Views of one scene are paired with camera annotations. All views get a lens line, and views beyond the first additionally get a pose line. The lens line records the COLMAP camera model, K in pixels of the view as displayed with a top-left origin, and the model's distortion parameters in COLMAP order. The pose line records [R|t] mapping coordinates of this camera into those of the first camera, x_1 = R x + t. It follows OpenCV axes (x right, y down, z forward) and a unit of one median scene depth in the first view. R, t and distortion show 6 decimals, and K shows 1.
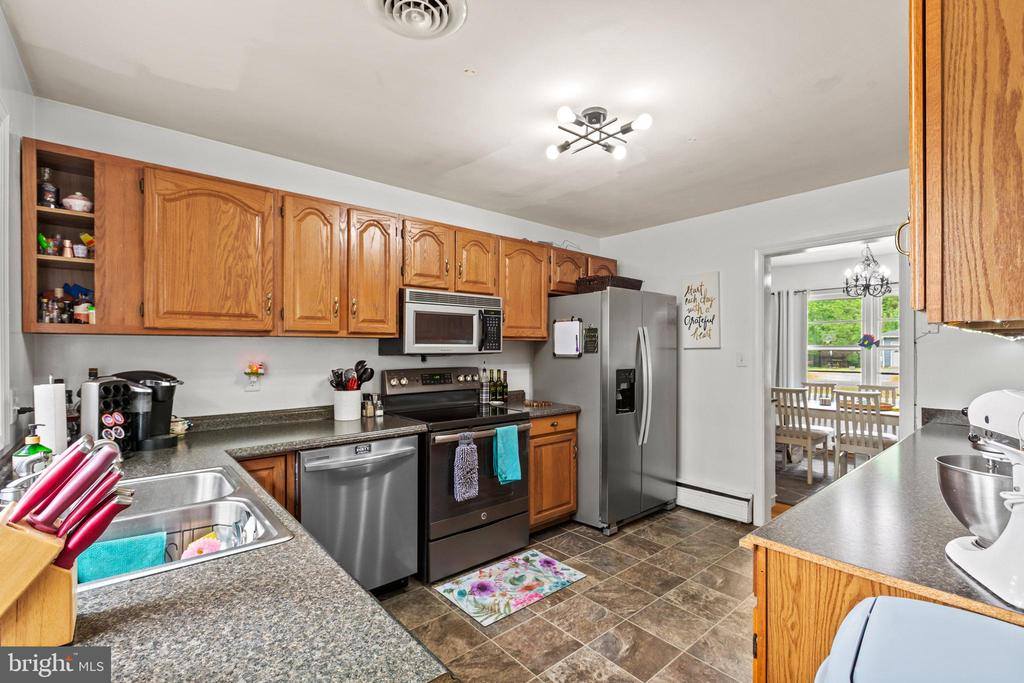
lens RADIAL K [[458.5, 0, 510.7], [0, 458.5, 347.1], [0, 0, 1]] dist [0.004277, 0.000180]
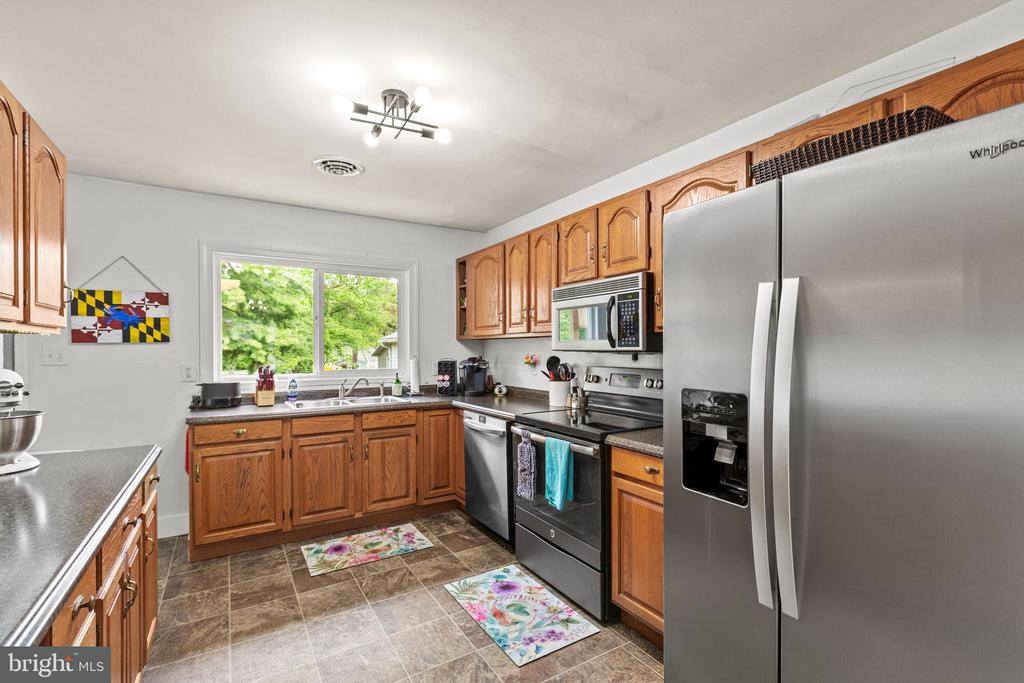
lens RADIAL K [[458.5, 0, 504.8], [0, 458.5, 349.1], [0, 0, 1]] dist [0.004277, 0.000180]
pose [[-0.164401, 0.003030, -0.986389, 0.901377], [0.005579, 0.999982, 0.002142, 0.009427], [0.986378, -0.005151, -0.164415, 1.146366]]
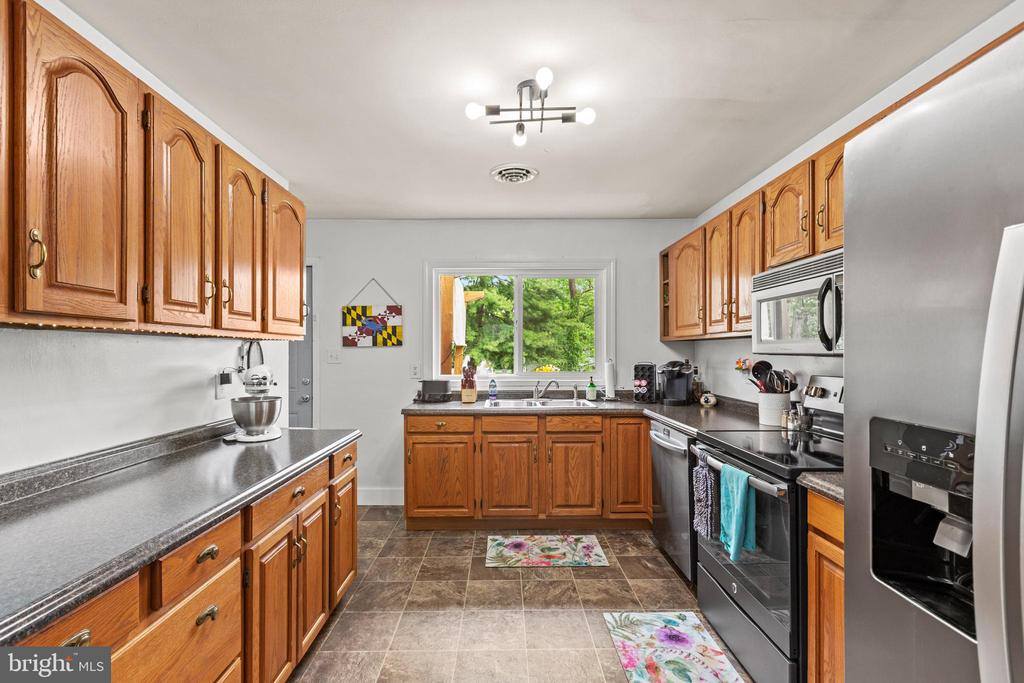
lens RADIAL K [[458.5, 0, 505.2], [0, 458.5, 350.6], [0, 0, 1]] dist [0.004277, 0.000180]
pose [[-0.648677, 0.001569, -0.761063, 0.753550], [0.004584, 0.999988, -0.001845, 0.009092], [0.761050, -0.004685, -0.648676, 1.289157]]
